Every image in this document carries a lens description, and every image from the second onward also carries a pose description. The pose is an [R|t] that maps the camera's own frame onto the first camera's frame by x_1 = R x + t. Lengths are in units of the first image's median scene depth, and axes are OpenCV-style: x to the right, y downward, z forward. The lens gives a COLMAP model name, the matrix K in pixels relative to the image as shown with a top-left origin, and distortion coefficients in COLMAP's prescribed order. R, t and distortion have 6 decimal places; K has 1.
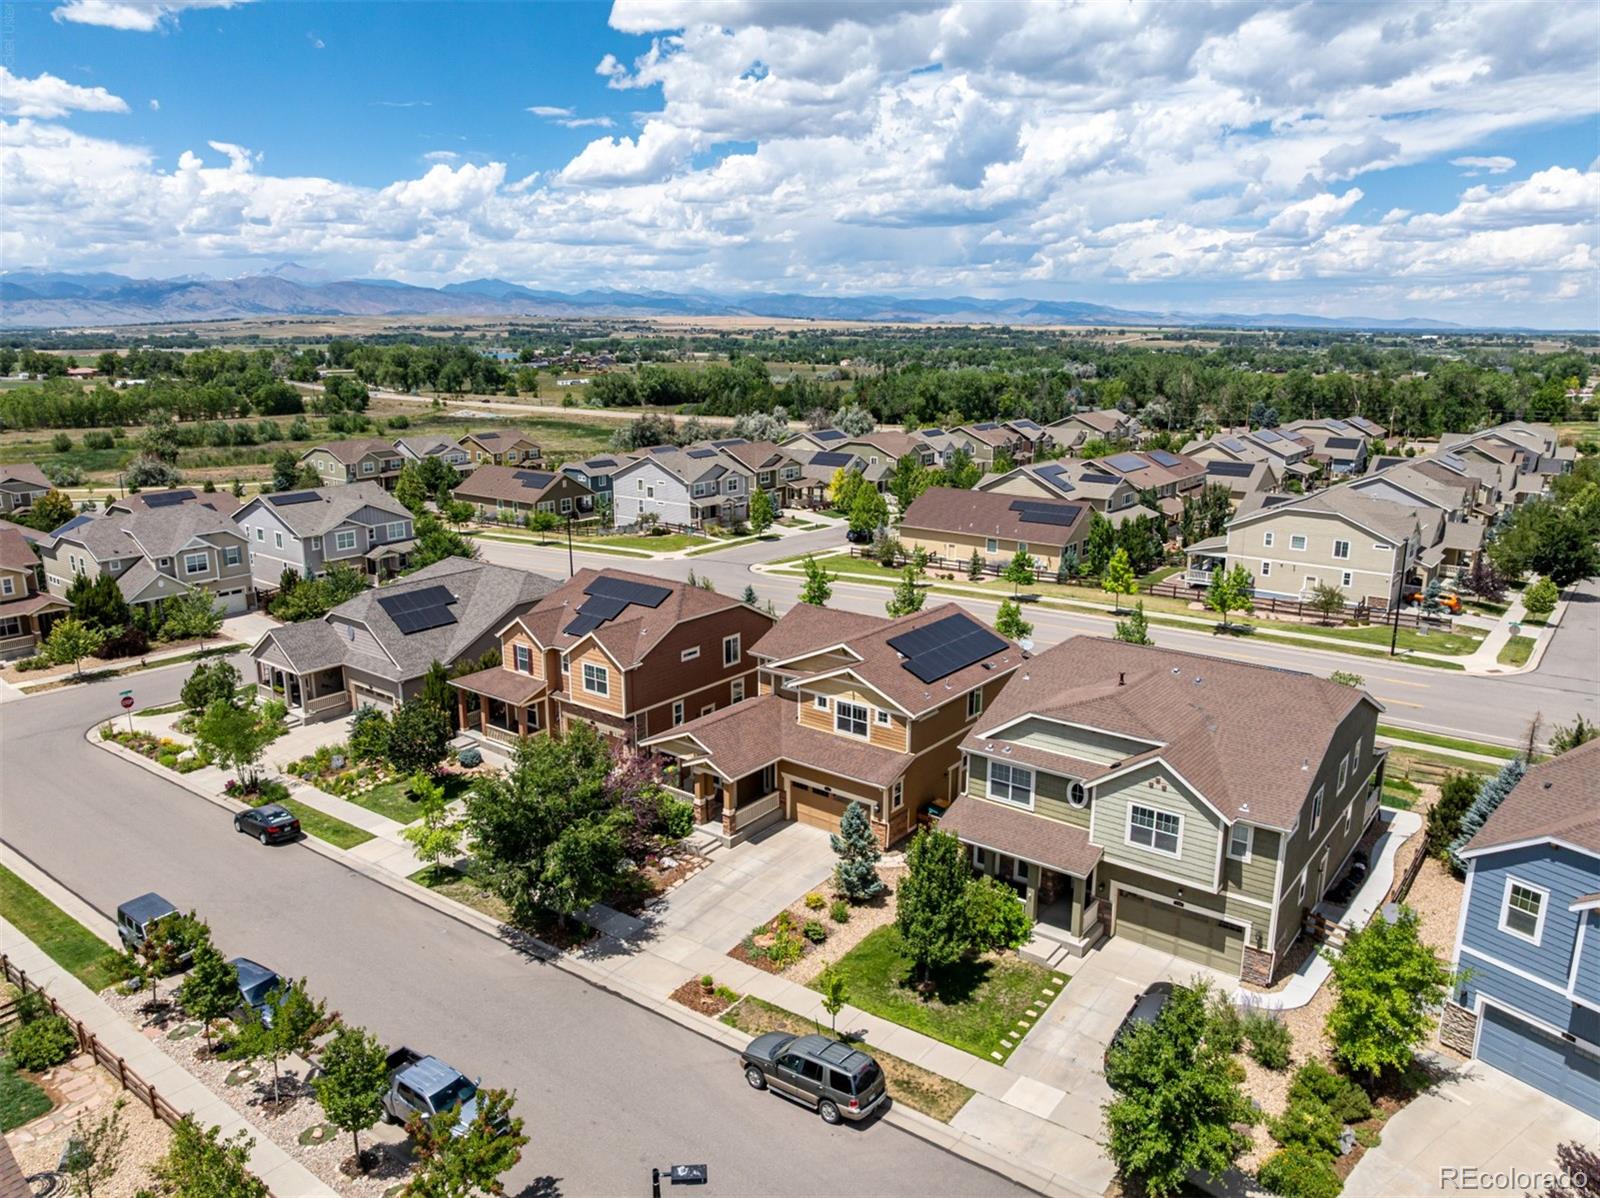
lens RADIAL K [[1124.1, 0, 795.6], [0, 1124.1, 604.6], [0, 0, 1]] dist [-0.026355, -0.018138]
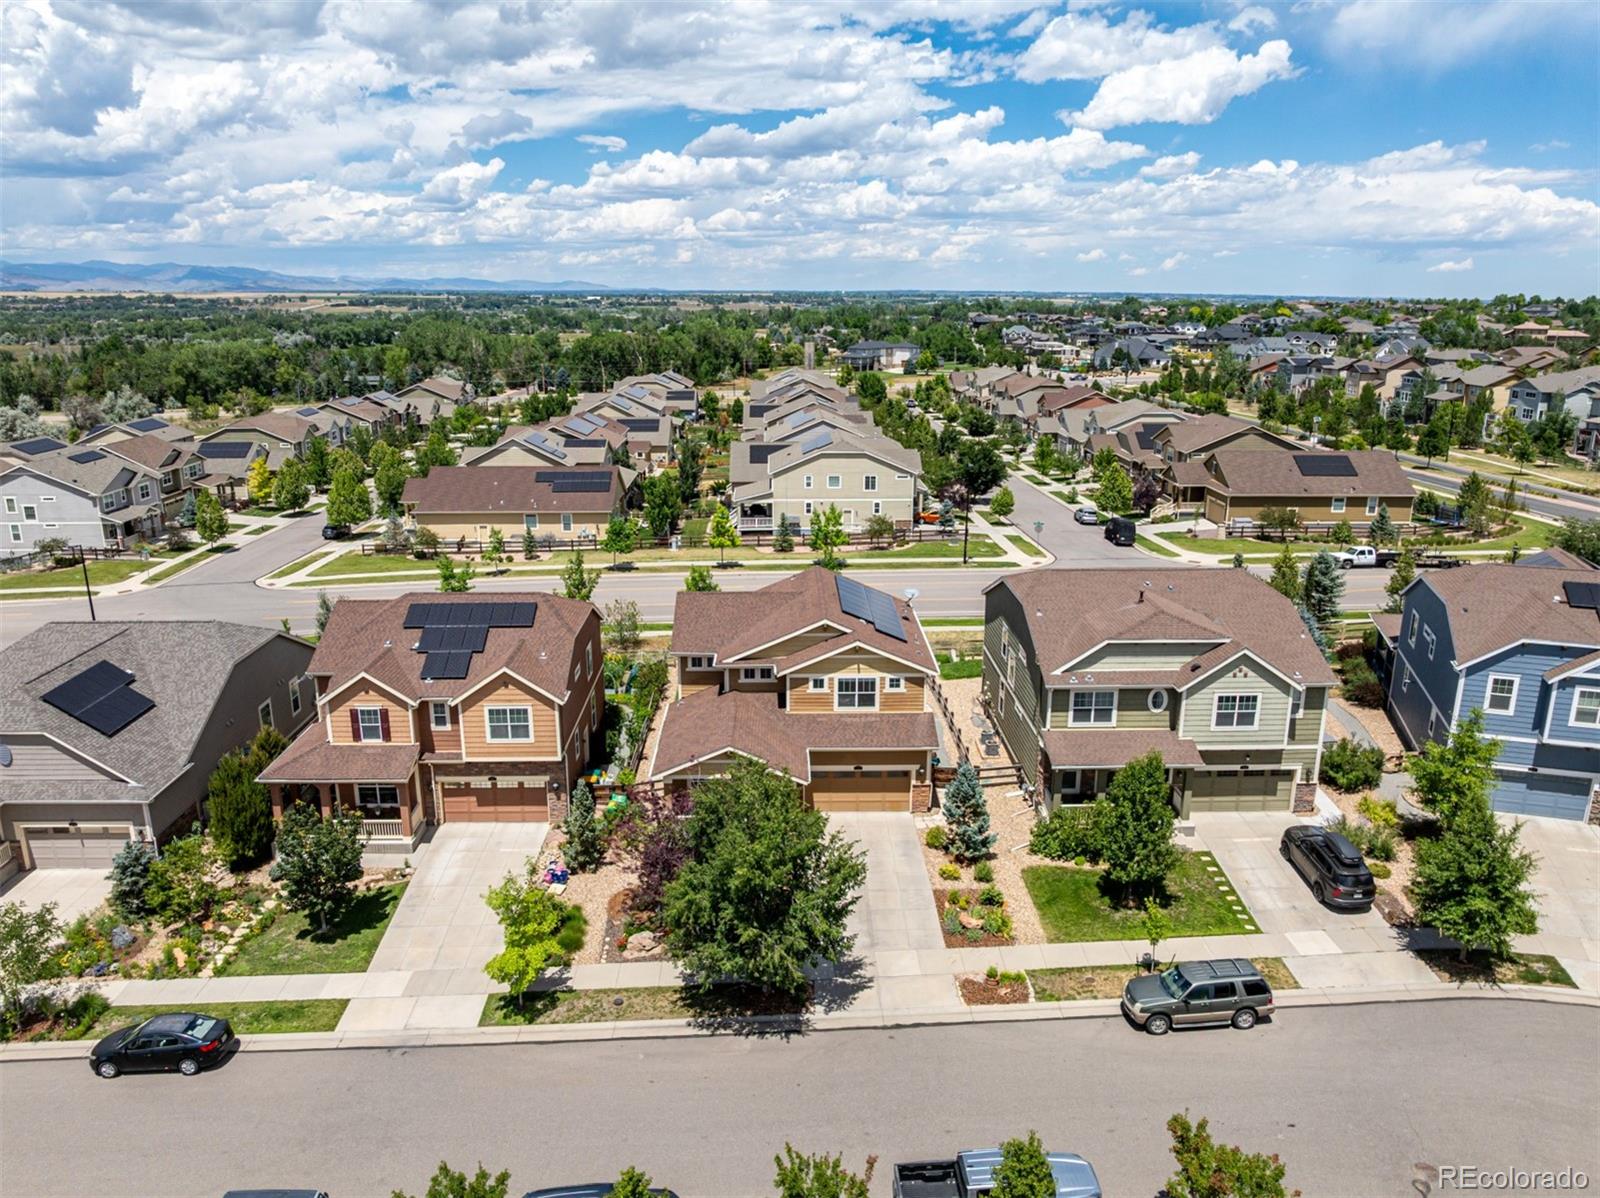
lens RADIAL K [[1133.1, 0, 800.0], [0, 1133.1, 599.0], [0, 0, 1]] dist [-0.036585, -0.000224]
pose [[0.772774, -0.166592, 0.612428, -0.573021], [0.152156, 0.985425, 0.076060, -0.060251], [-0.616173, 0.034408, 0.786859, 0.254070]]
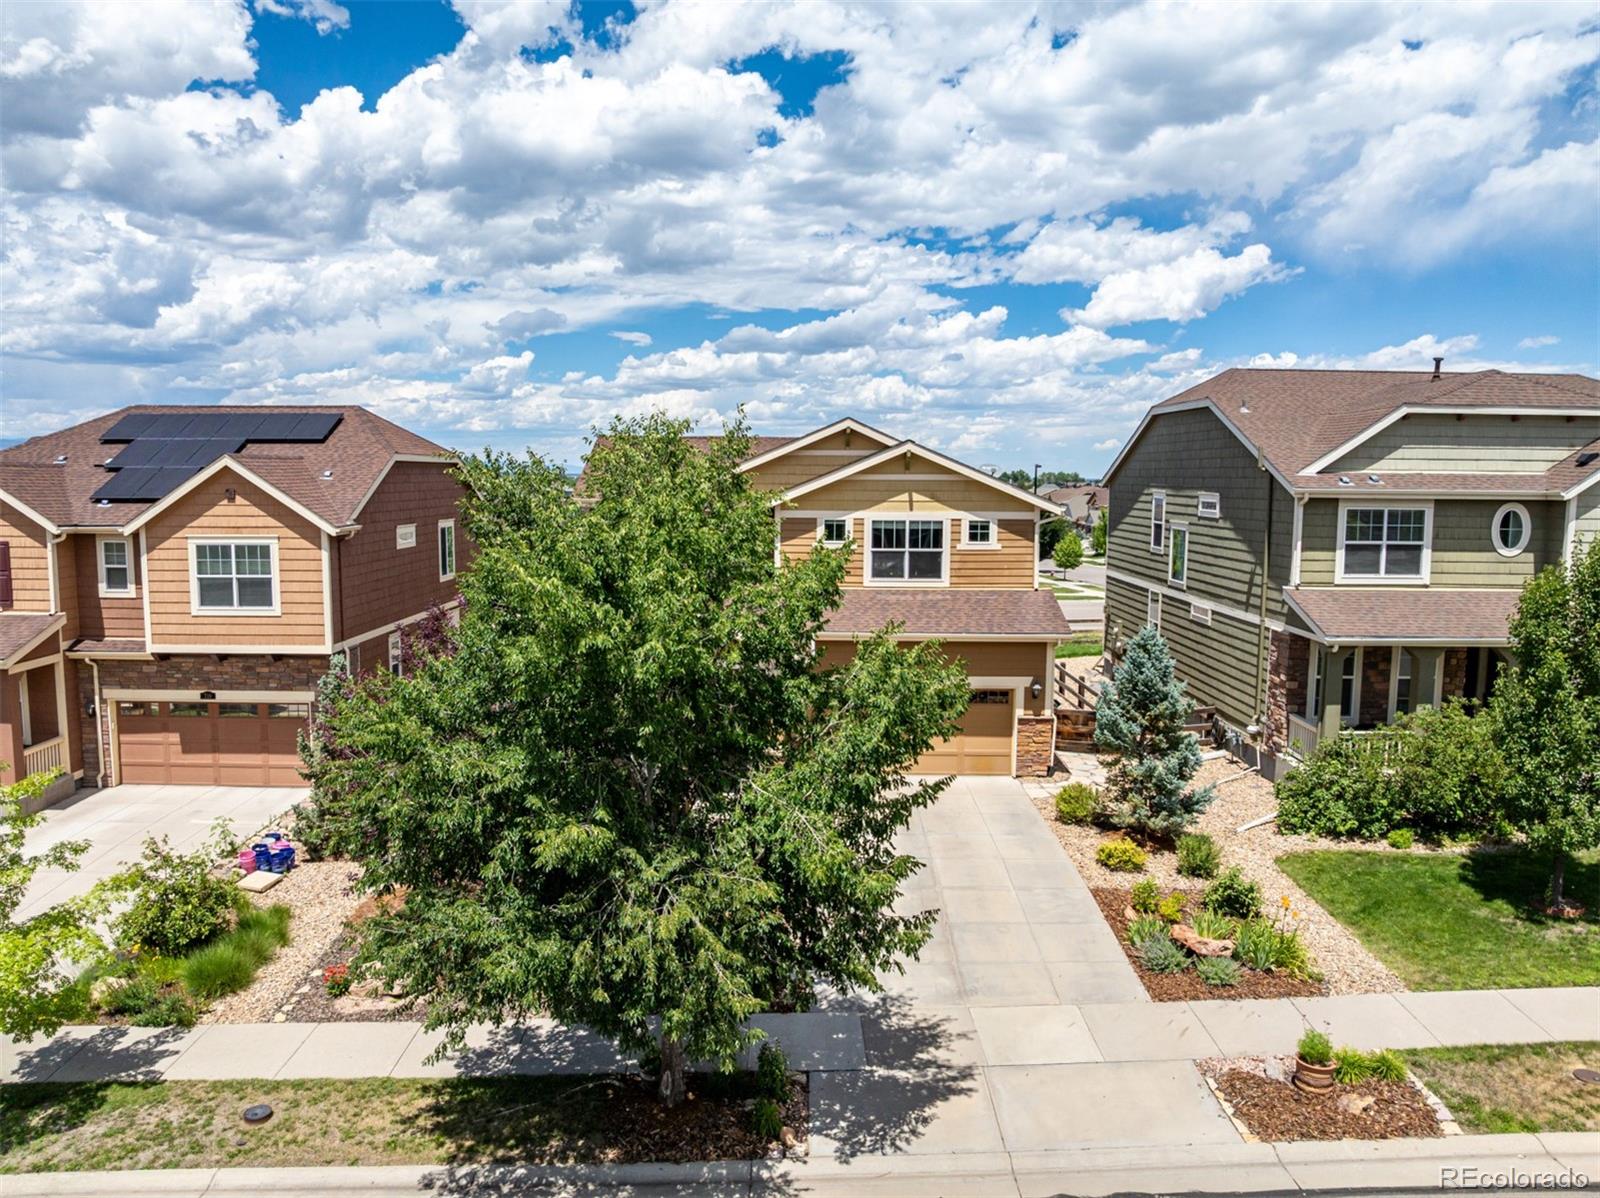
lens RADIAL K [[1124.1, 0, 795.6], [0, 1124.1, 604.6], [0, 0, 1]] dist [-0.026355, -0.018138]
pose [[0.785557, -0.061976, 0.615678, -0.309210], [0.141384, 0.986629, -0.081079, 0.160608], [-0.602421, 0.150739, 0.783815, 0.626256]]
